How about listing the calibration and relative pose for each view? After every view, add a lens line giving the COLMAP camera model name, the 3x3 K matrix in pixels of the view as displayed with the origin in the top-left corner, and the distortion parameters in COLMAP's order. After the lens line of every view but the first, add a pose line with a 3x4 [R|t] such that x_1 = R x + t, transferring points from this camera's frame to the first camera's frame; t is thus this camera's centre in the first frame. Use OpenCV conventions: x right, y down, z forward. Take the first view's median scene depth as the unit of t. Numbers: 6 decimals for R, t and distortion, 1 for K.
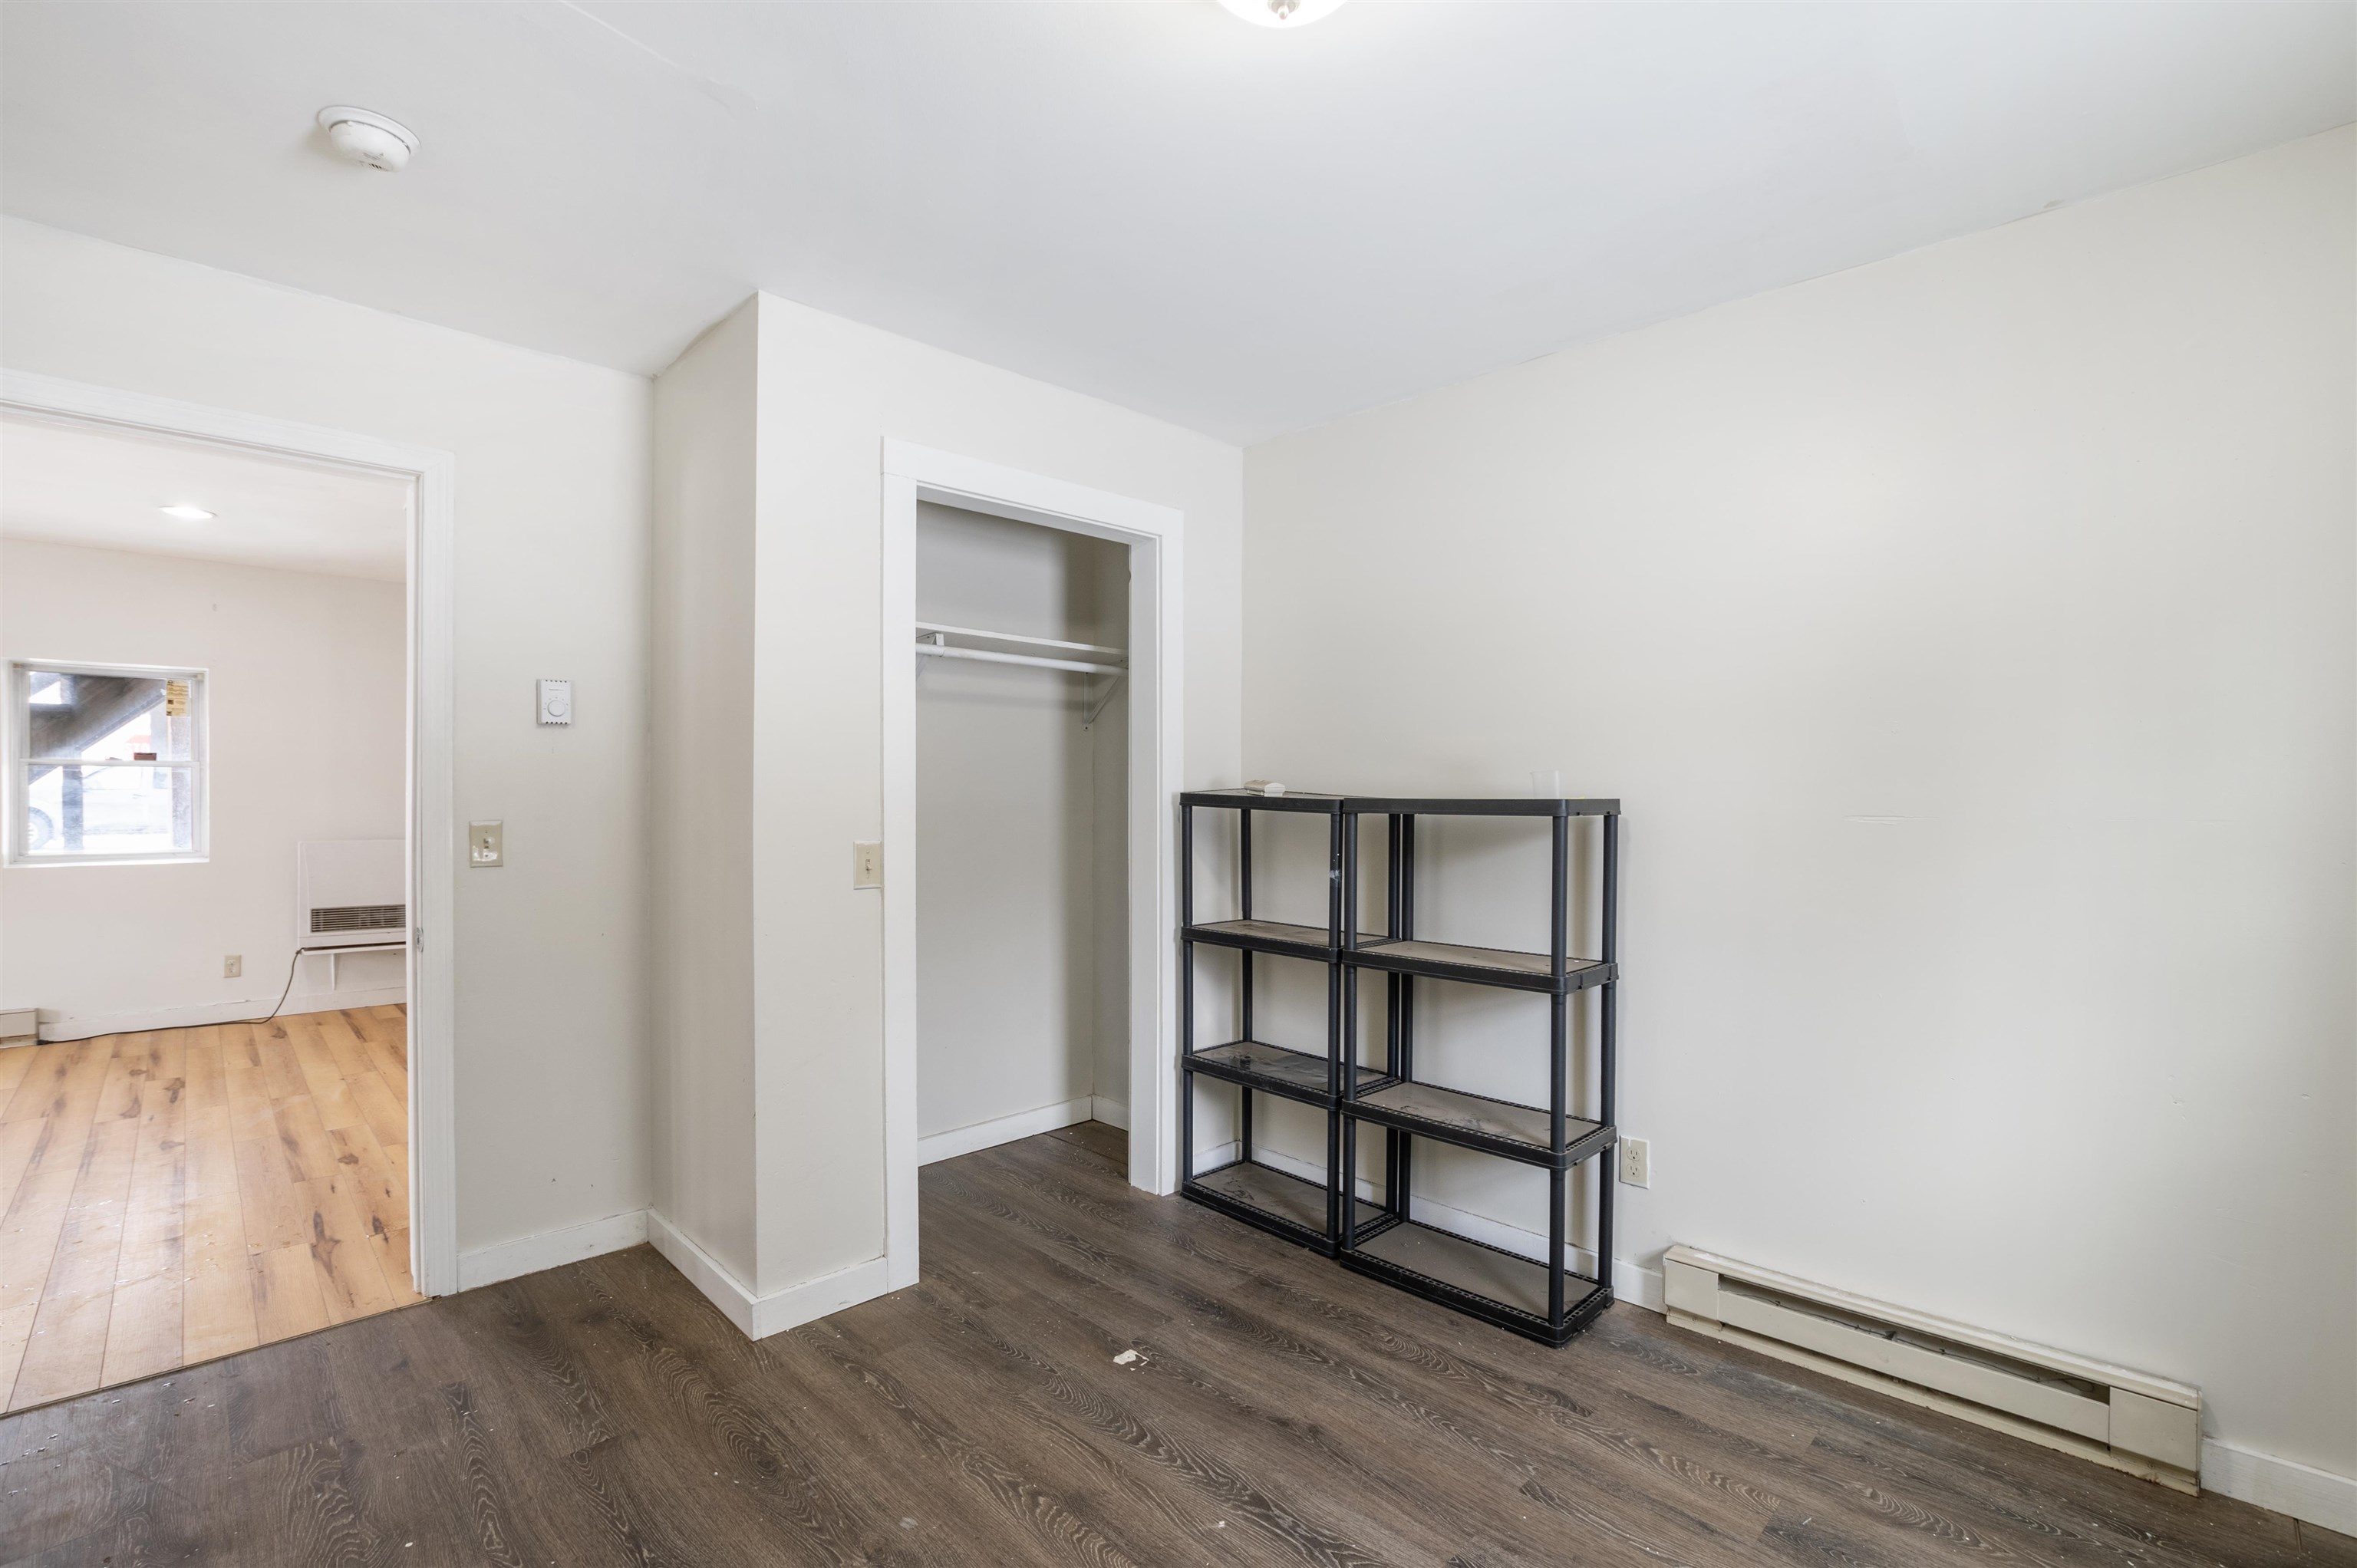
lens RADIAL K [[1023.3, 0, 1193.4], [0, 1023.3, 799.1], [0, 0, 1]] dist [-0.032878, 0.001915]
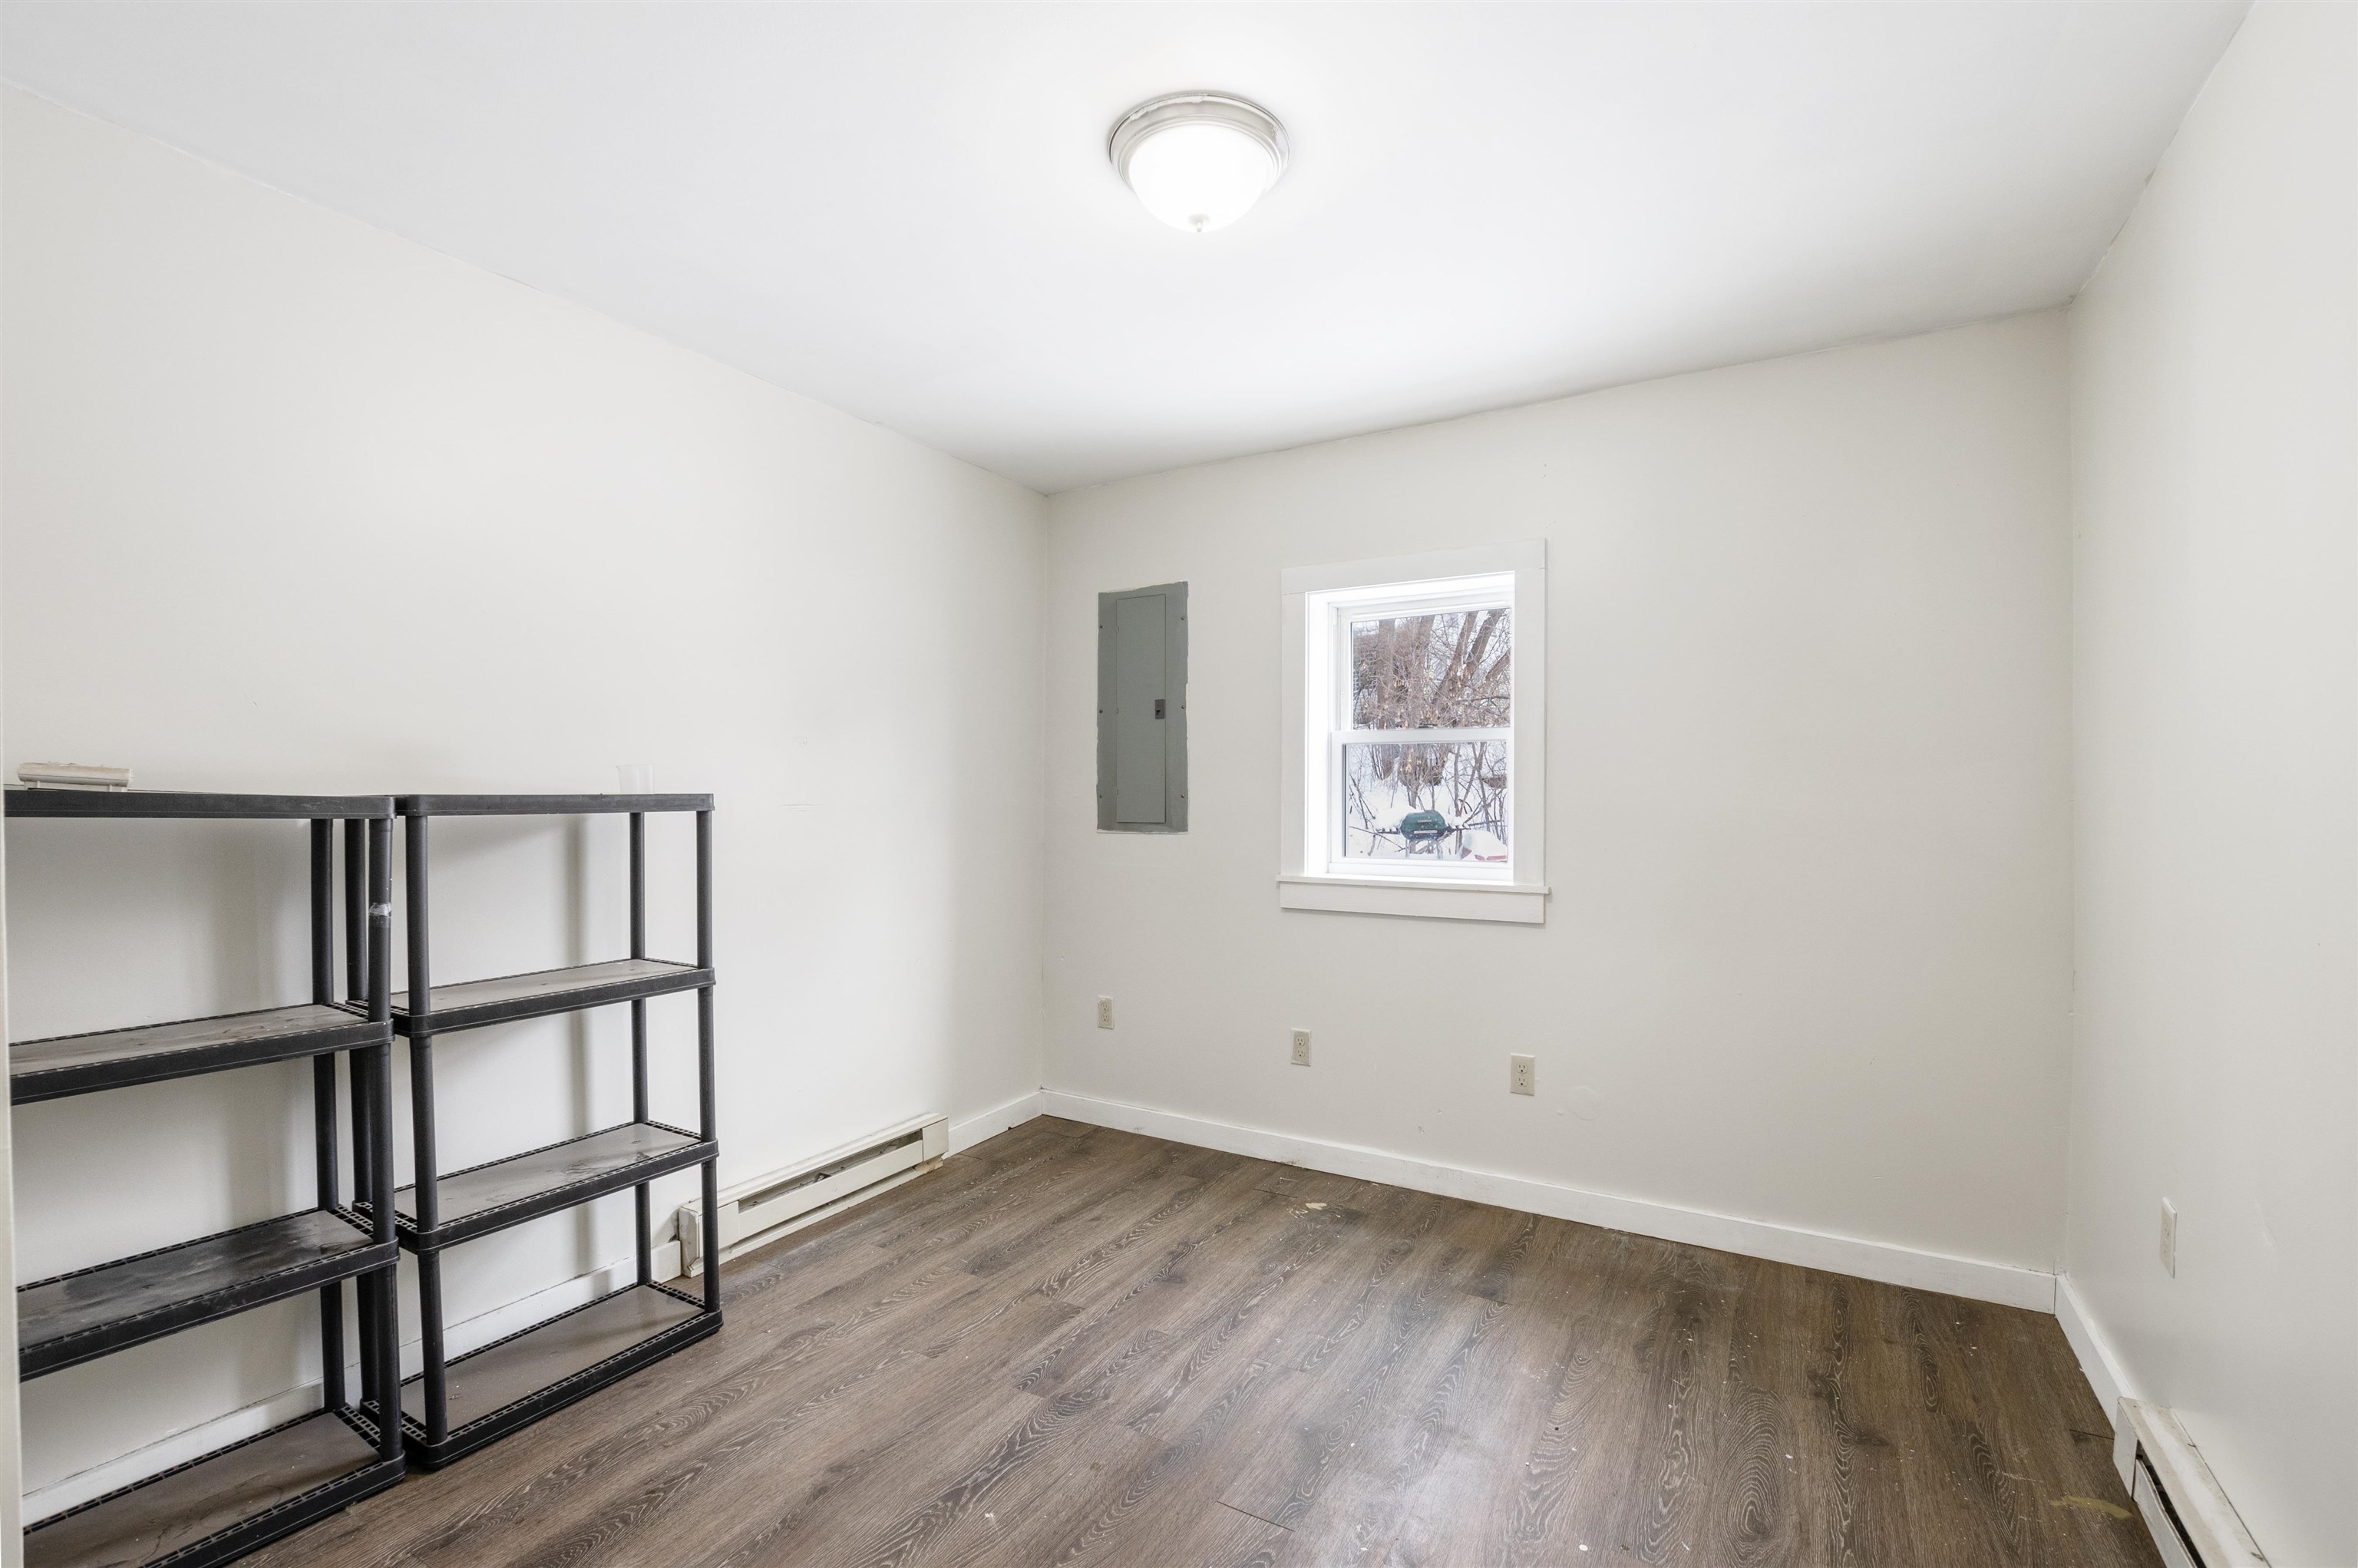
lens RADIAL K [[1023.8, 0, 1175.9], [0, 1023.8, 785.9], [0, 0, 1]] dist [-0.032878, 0.001915]
pose [[-0.237916, 0.004154, 0.971277, -0.752197], [0.001456, 0.999991, -0.003921, -0.004496], [-0.971285, 0.000481, -0.237920, 0.797111]]
